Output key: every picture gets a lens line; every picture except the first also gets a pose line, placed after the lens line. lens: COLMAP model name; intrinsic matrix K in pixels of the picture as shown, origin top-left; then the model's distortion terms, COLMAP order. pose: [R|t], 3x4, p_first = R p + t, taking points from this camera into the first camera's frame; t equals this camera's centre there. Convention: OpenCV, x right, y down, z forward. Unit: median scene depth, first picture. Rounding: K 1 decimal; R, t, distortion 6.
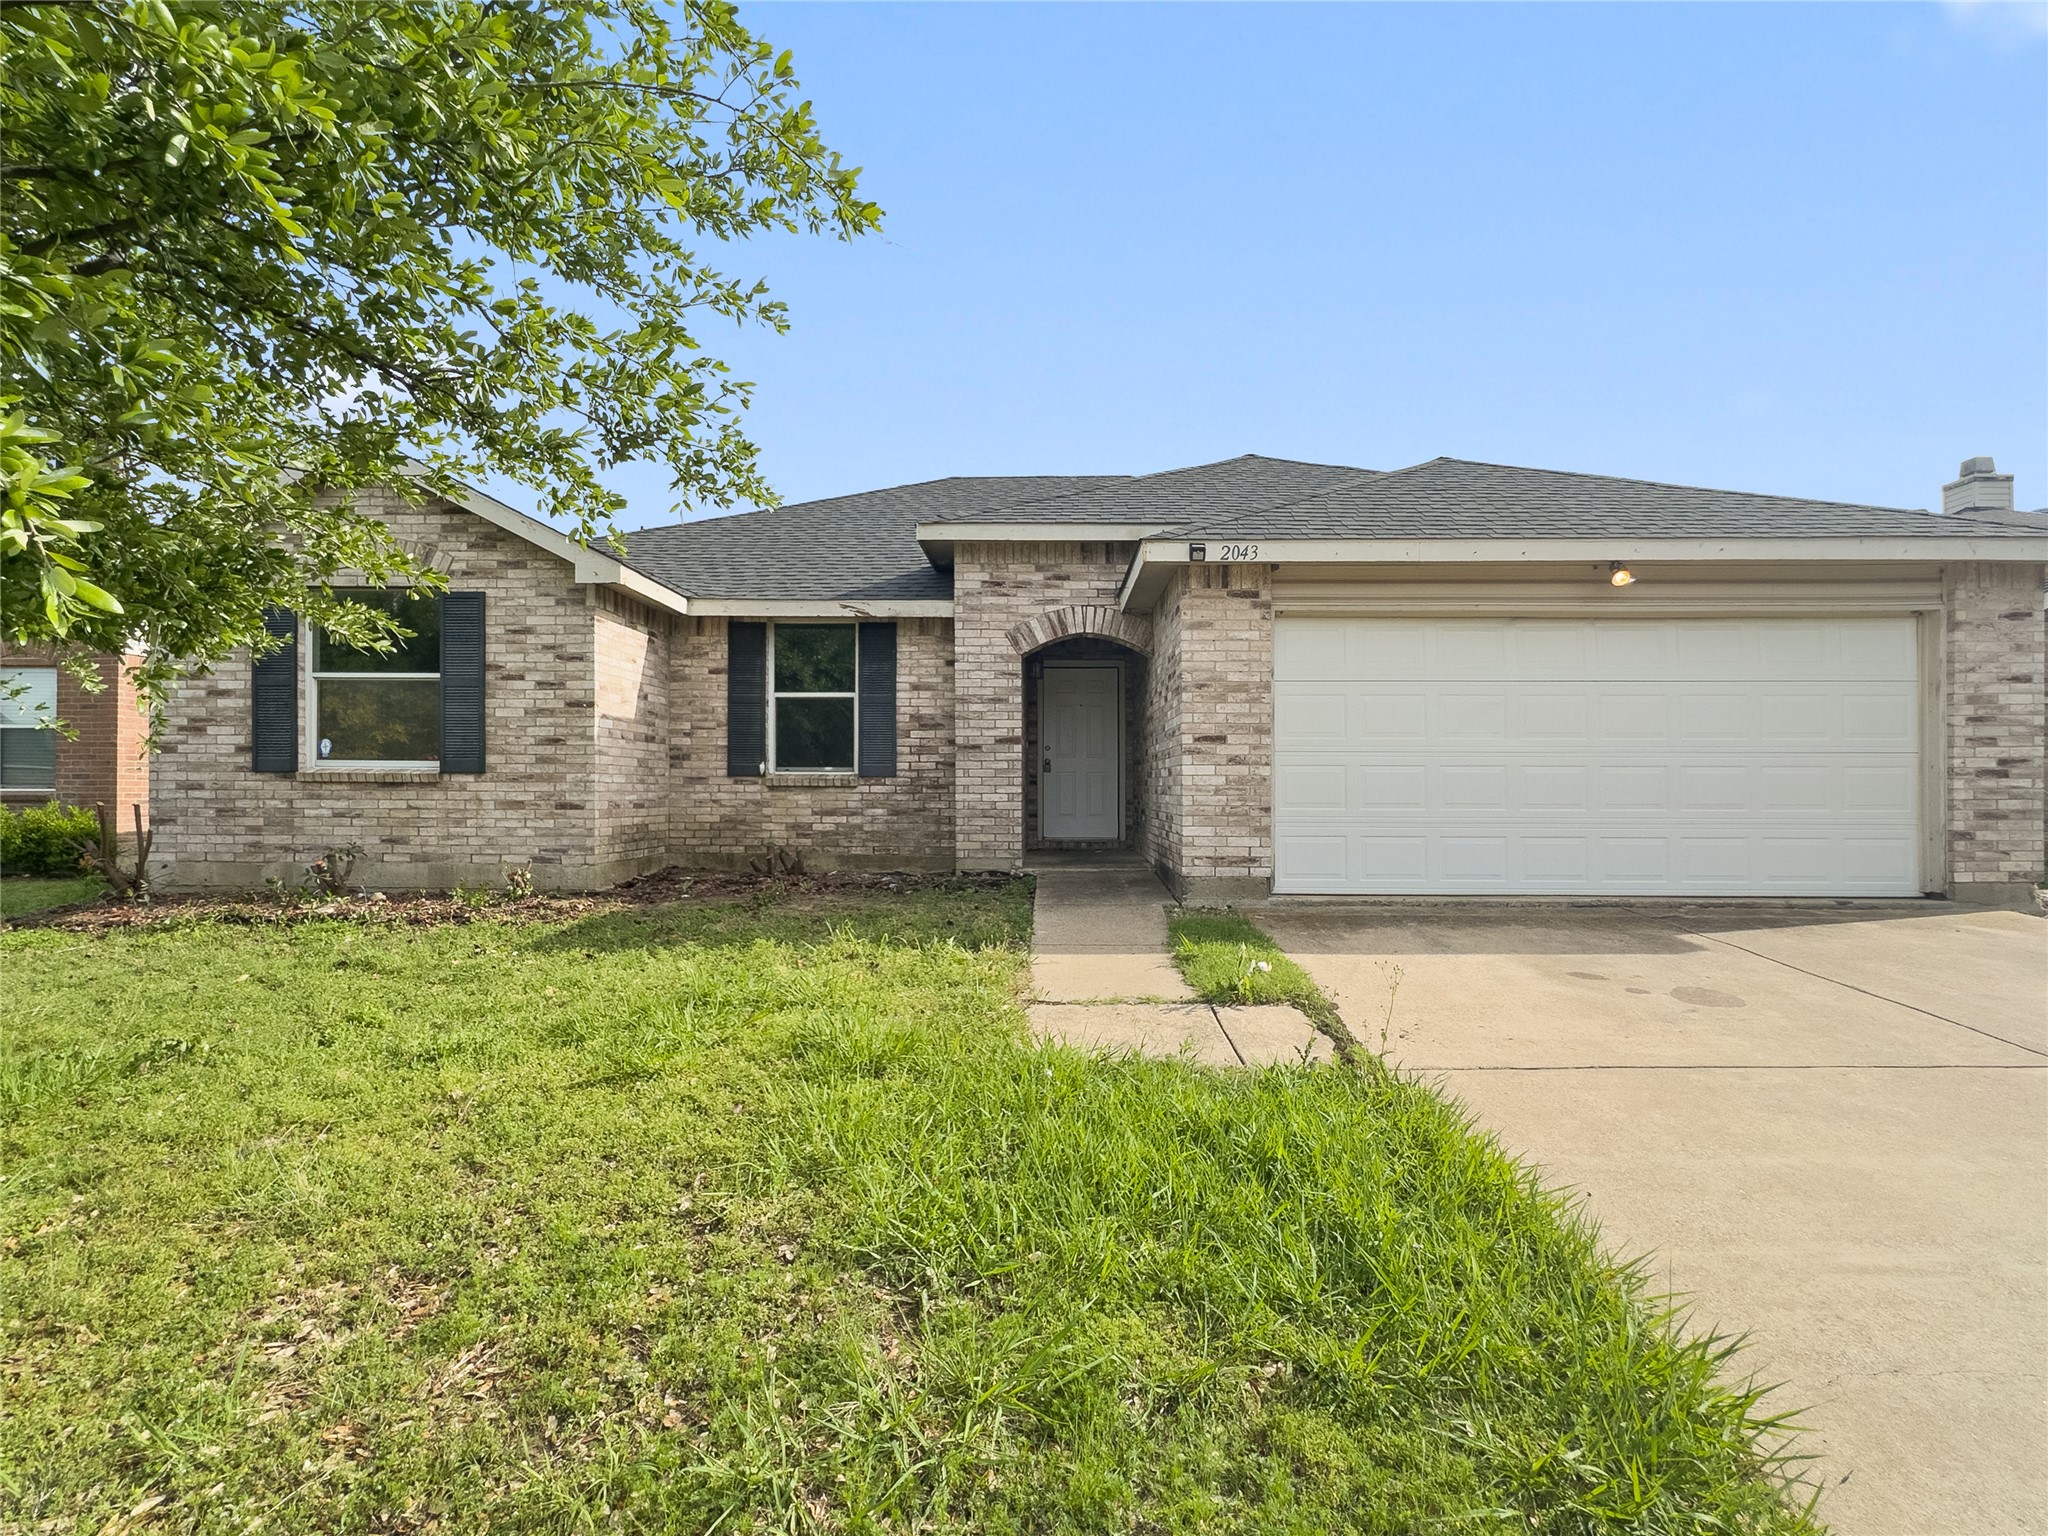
lens RADIAL K [[1082.0, 0, 1024.0], [0, 1082.0, 768.0], [0, 0, 1]] dist [-0.001108, -0.000950]
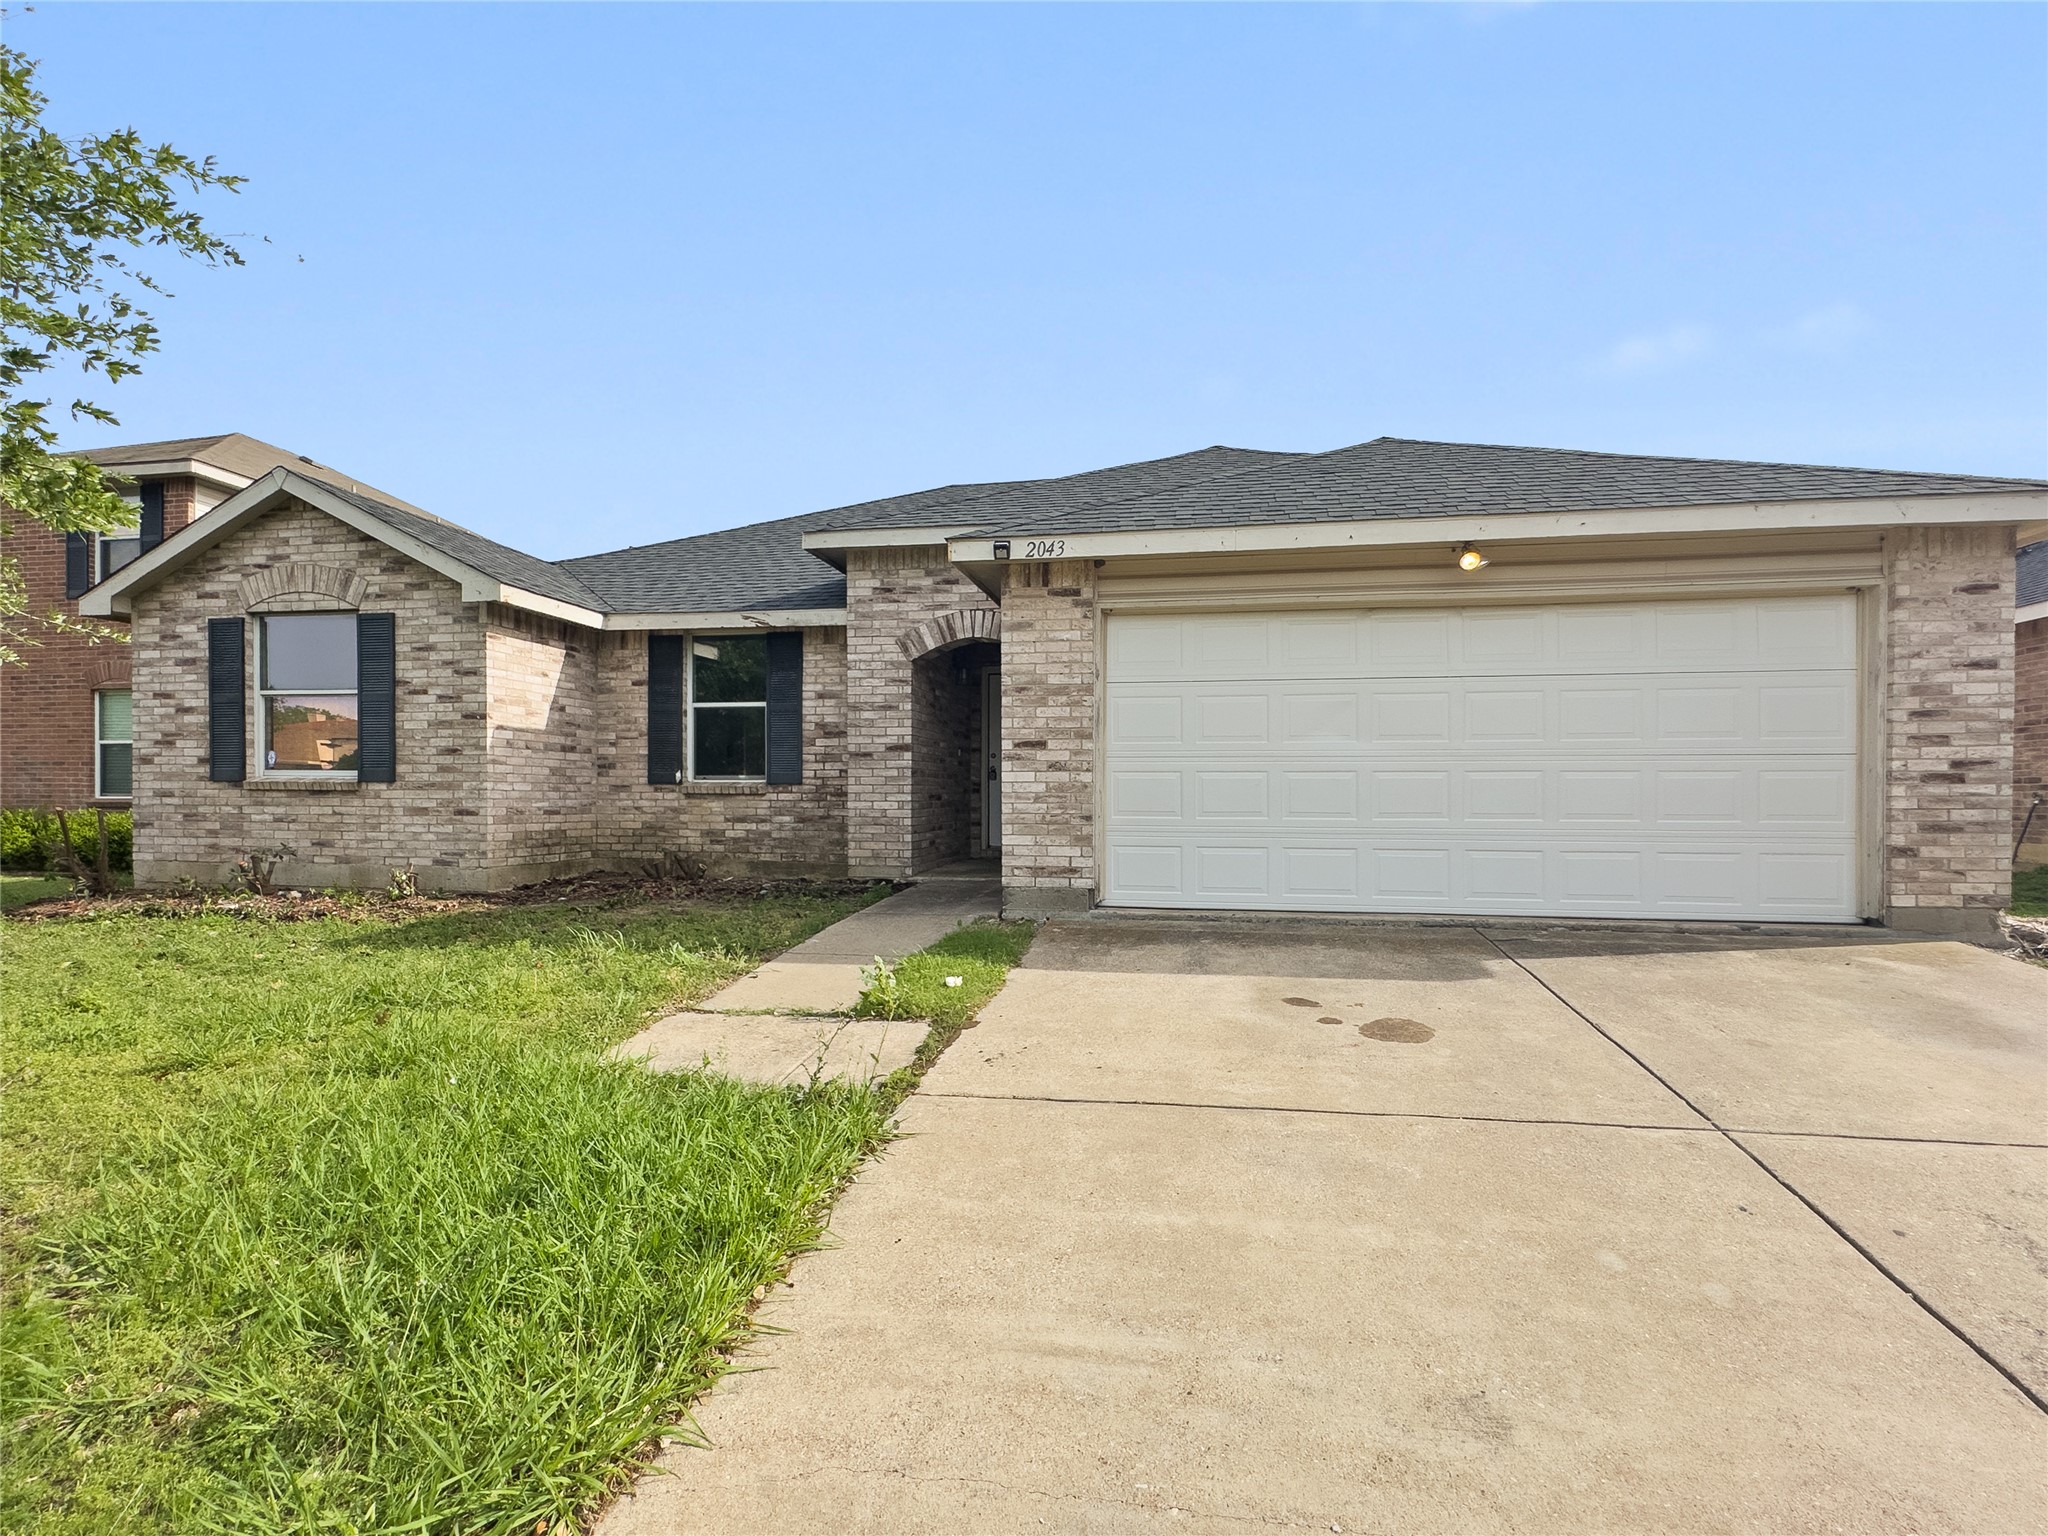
lens RADIAL K [[1082.0, 0, 1024.0], [0, 1082.0, 768.0], [0, 0, 1]] dist [-0.001108, -0.000950]
pose [[0.985758, -0.004200, -0.168118, 0.296834], [0.002726, 0.999956, -0.008993, 0.002734], [0.168148, 0.008407, 0.985726, 0.047164]]
